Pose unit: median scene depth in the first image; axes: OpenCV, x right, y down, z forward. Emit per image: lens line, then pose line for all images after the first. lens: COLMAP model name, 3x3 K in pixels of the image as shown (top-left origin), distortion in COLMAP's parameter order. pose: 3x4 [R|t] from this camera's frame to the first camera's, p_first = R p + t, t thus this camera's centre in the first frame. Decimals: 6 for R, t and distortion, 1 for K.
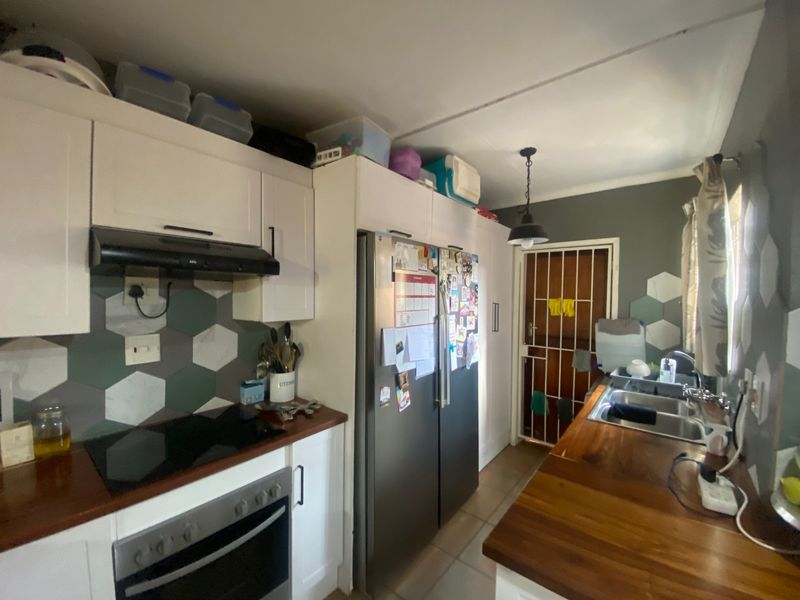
lens RADIAL K [[318.5, 0, 402.5], [0, 318.5, 301.6], [0, 0, 1]] dist [0.002337, -0.015435]
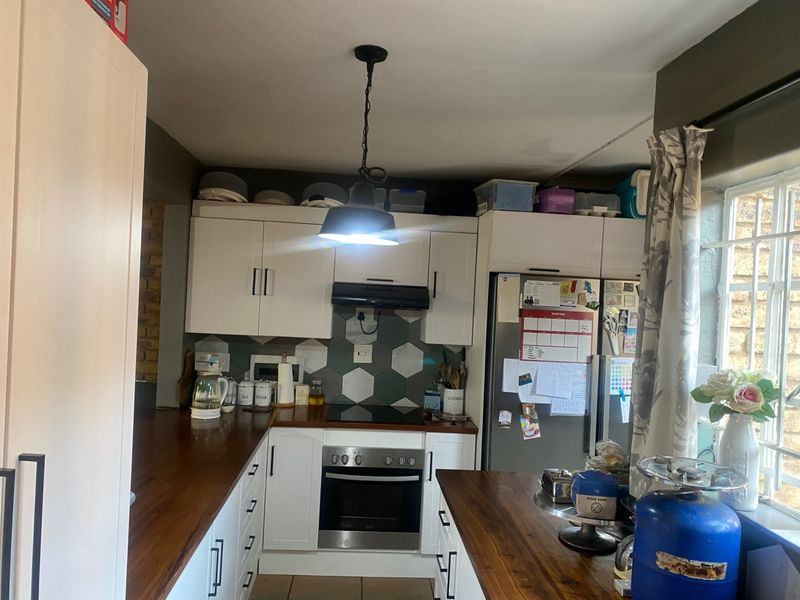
lens RADIAL K [[609.7, 0, 401.8], [0, 609.7, 296.1], [0, 0, 1]] dist [0.000511, 0.012935]
pose [[0.664118, 0.027351, -0.747127, 1.321340], [-0.059058, 0.998127, -0.015957, -0.081682], [0.745292, 0.054721, 0.664489, -0.739057]]
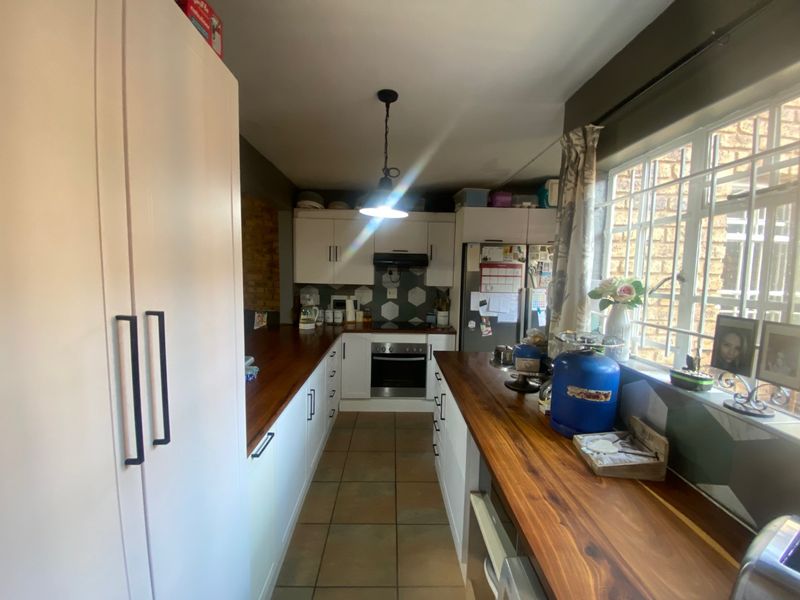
lens RADIAL K [[318.5, 0, 402.5], [0, 318.5, 301.6], [0, 0, 1]] dist [0.002337, -0.015435]
pose [[0.633698, 0.071997, -0.770222, 1.221846], [-0.032663, 0.997262, 0.066346, 0.029329], [0.772890, -0.016886, 0.634315, -0.618899]]
